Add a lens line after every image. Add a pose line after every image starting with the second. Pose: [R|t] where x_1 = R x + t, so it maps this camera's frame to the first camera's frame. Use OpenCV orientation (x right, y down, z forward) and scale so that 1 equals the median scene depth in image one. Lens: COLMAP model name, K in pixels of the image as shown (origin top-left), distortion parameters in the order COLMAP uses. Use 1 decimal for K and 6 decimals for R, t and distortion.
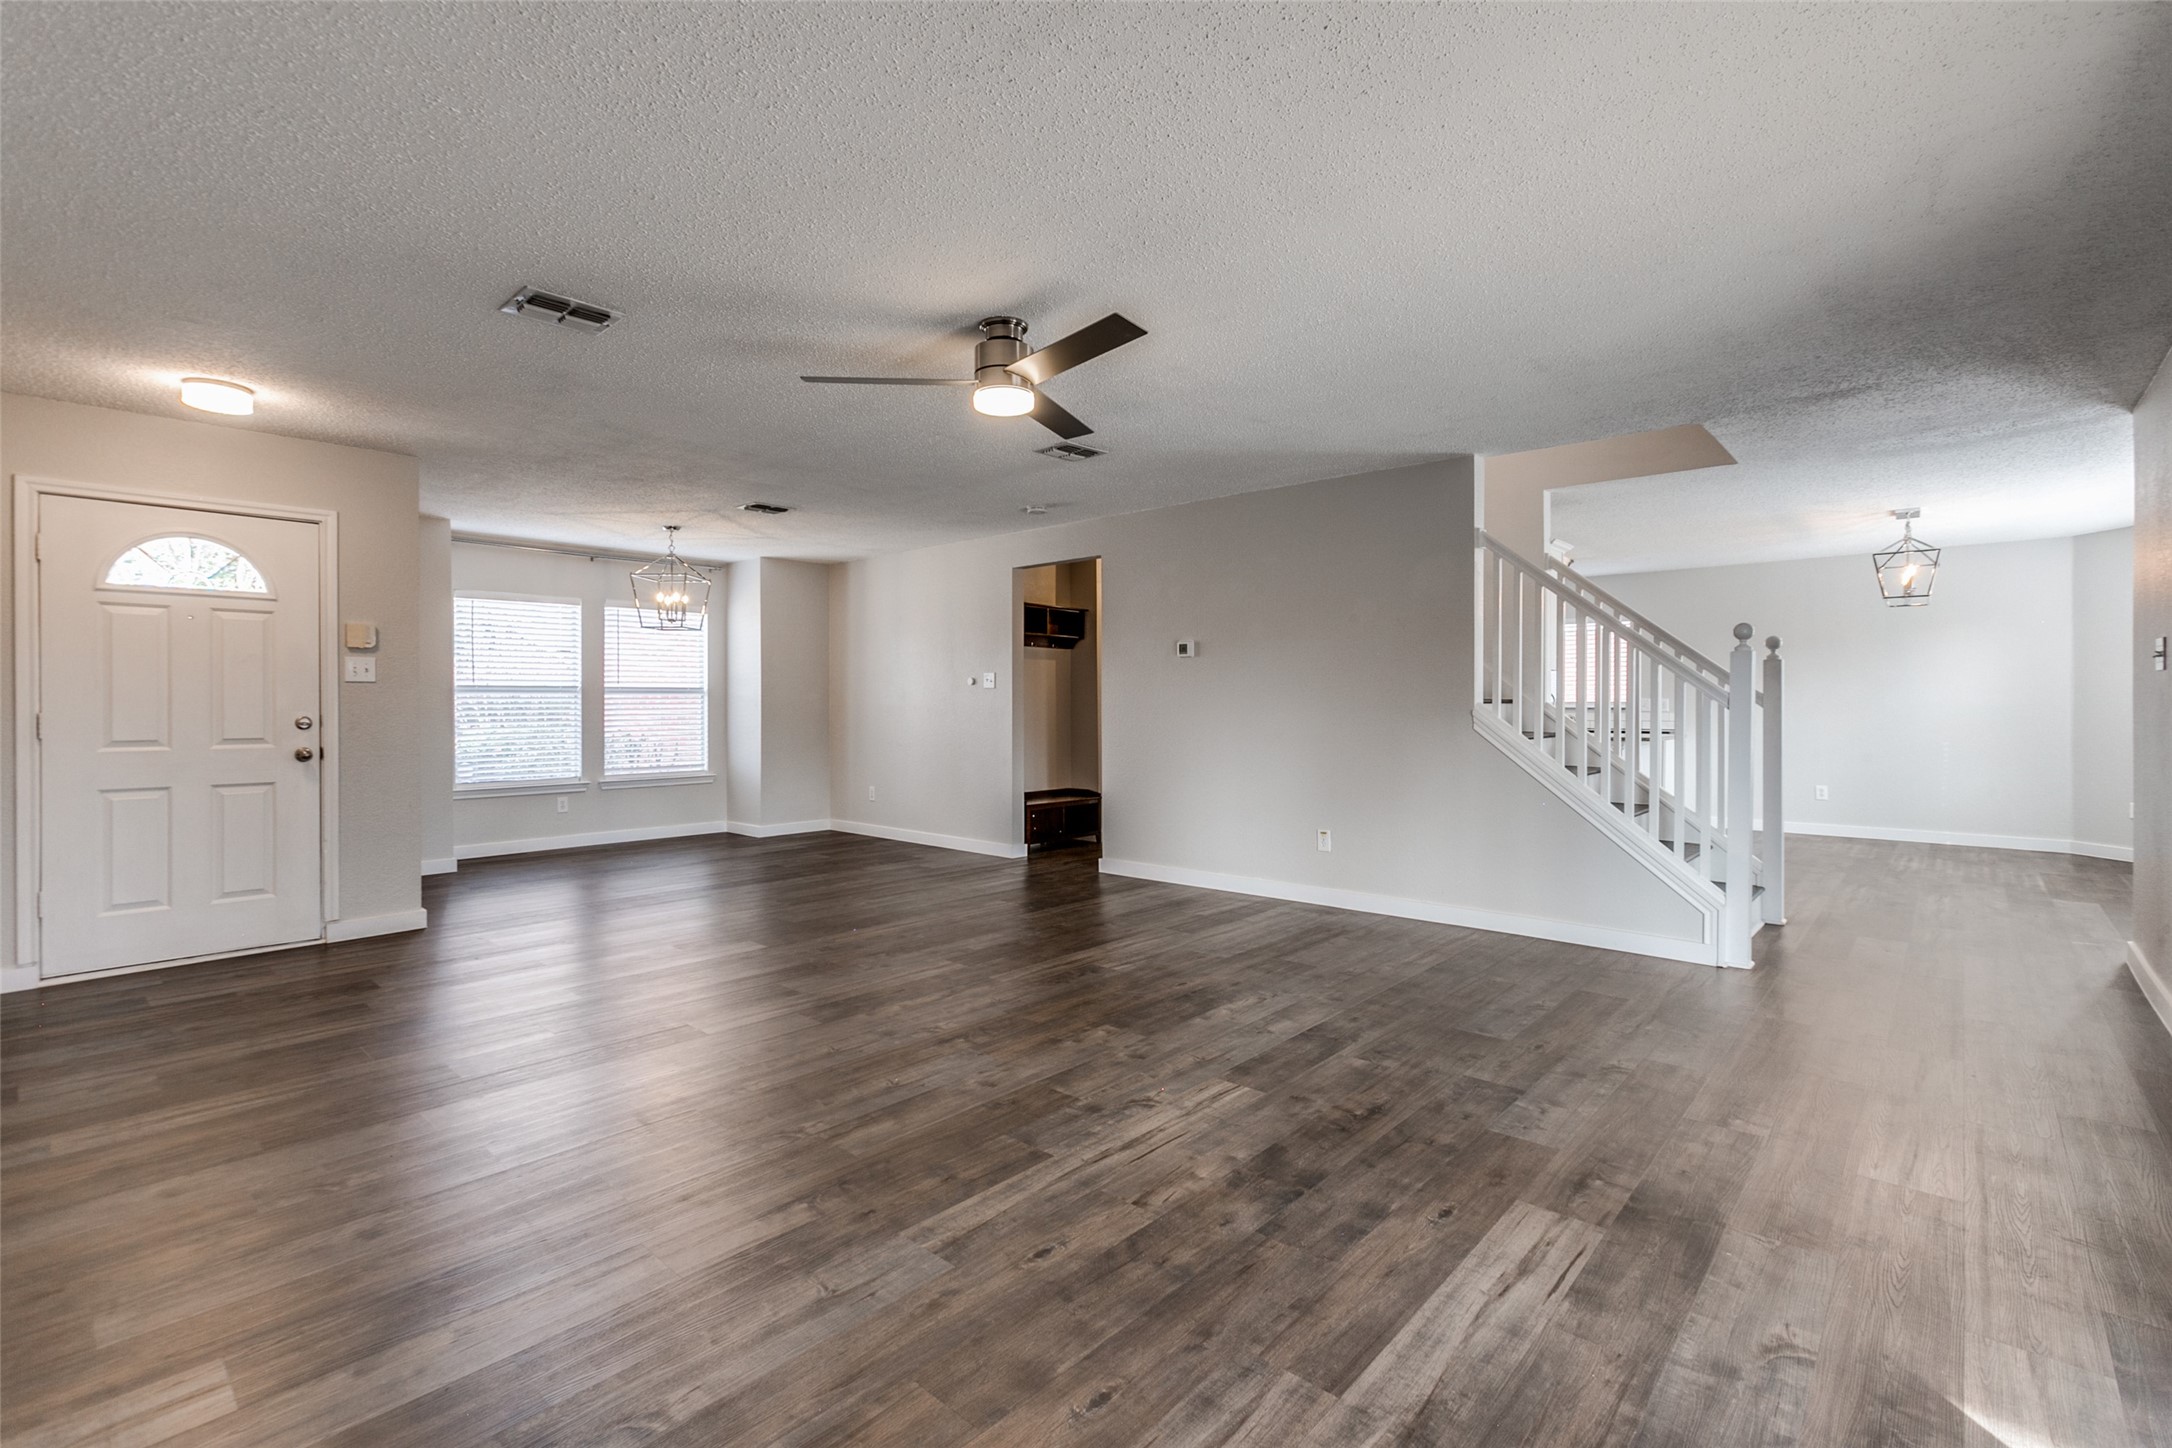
lens RADIAL K [[969.0, 0, 1087.3], [0, 969.0, 711.5], [0, 0, 1]] dist [0.000844, -0.000021]
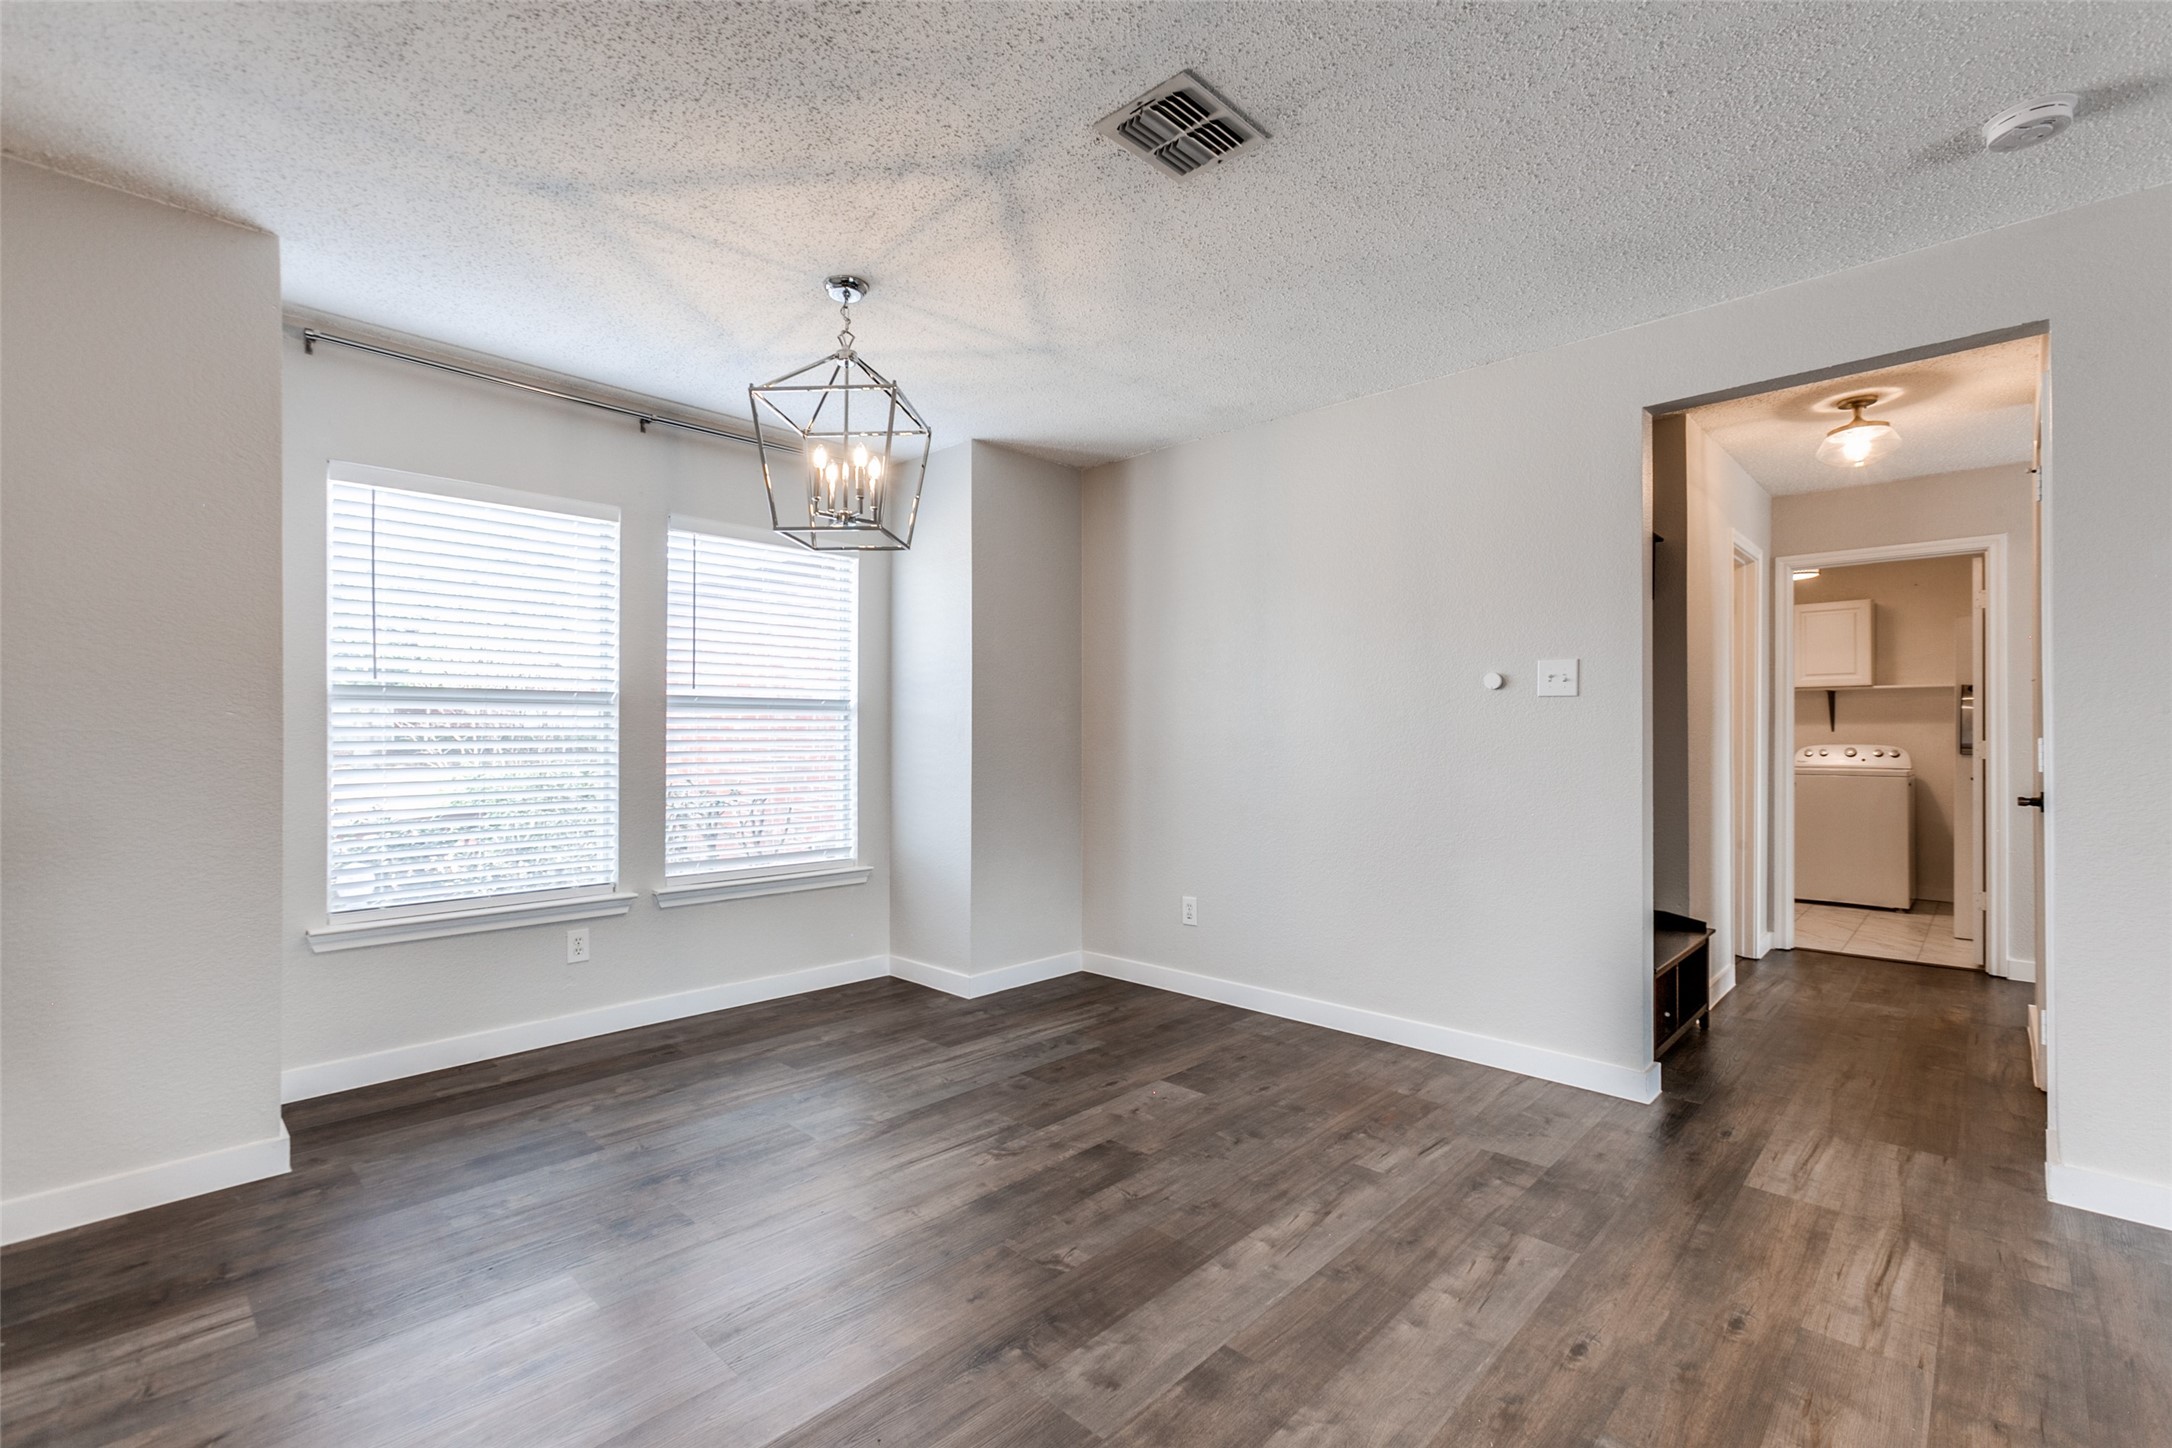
lens RADIAL K [[956.9, 0, 1085.7], [0, 956.9, 736.7], [0, 0, 1]] dist [0.001566, -0.000270]
pose [[0.999632, 0.002902, -0.026956, -0.285999], [-0.003127, 0.999960, -0.008332, -0.001385], [0.026931, 0.008413, 0.999602, 0.547371]]
